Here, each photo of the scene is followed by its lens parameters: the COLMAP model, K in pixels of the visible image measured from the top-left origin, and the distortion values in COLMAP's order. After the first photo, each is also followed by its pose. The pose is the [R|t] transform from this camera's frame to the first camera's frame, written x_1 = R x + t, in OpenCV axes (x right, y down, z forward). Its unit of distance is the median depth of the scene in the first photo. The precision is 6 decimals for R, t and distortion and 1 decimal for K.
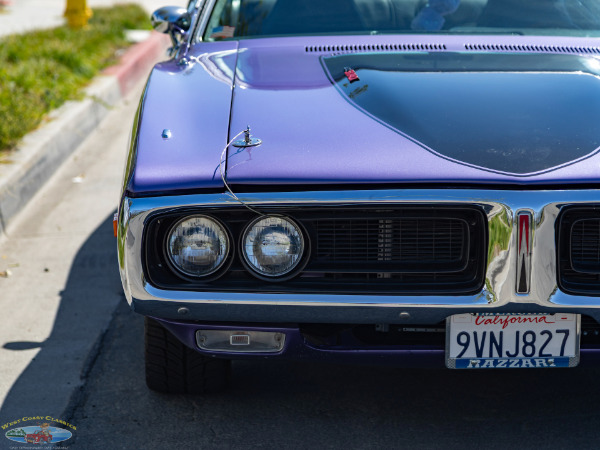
lens RADIAL K [[1985.1, 0, 280.2], [0, 1985.1, 224.5], [0, 0, 1]] dist [-0.001247, 1.110630]
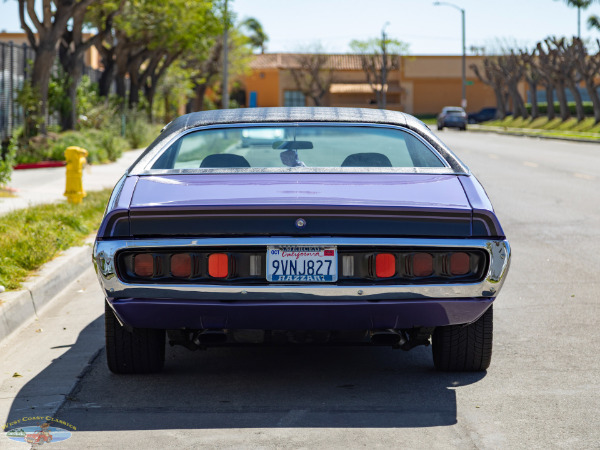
lens RADIAL K [[2045.7, 0, 279.5], [0, 2045.7, 226.1], [0, 0, 1]] dist [0.014241, 1.052324]
pose [[0.999939, -0.010343, 0.003957, 0.082818], [0.010695, 0.994648, -0.102764, 0.177185], [-0.002873, 0.102800, 0.994698, -1.062055]]
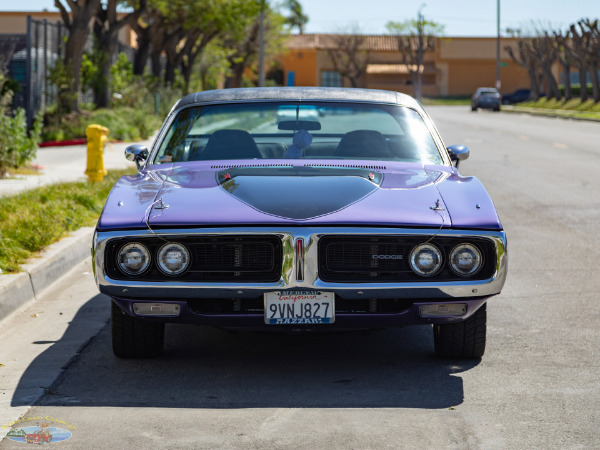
lens RADIAL K [[1985.1, 0, 280.2], [0, 1985.1, 224.5], [0, 0, 1]] dist [-0.001247, 1.110630]
pose [[0.999848, -0.001183, -0.017371, 0.130432], [-0.000417, 0.995777, -0.091806, 0.151048], [0.017406, 0.091800, 0.995625, -0.892560]]
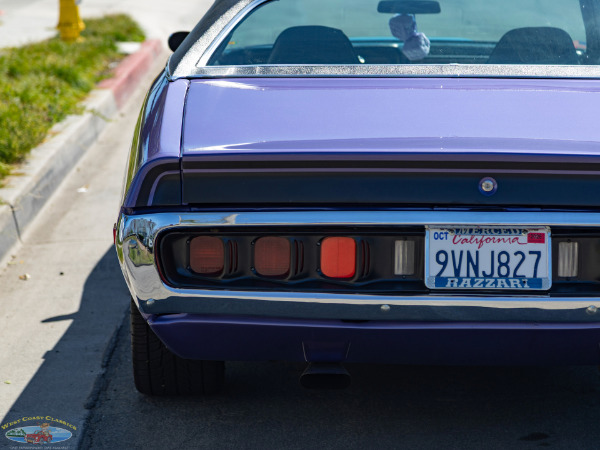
lens RADIAL K [[2045.7, 0, 279.5], [0, 2045.7, 226.1], [0, 0, 1]] dist [0.014241, 1.052324]
pose [[0.999959, -0.004051, 0.008049, -0.008676], [0.004062, 0.999991, -0.001324, -0.002230], [-0.008043, 0.001356, 0.999967, -0.217565]]
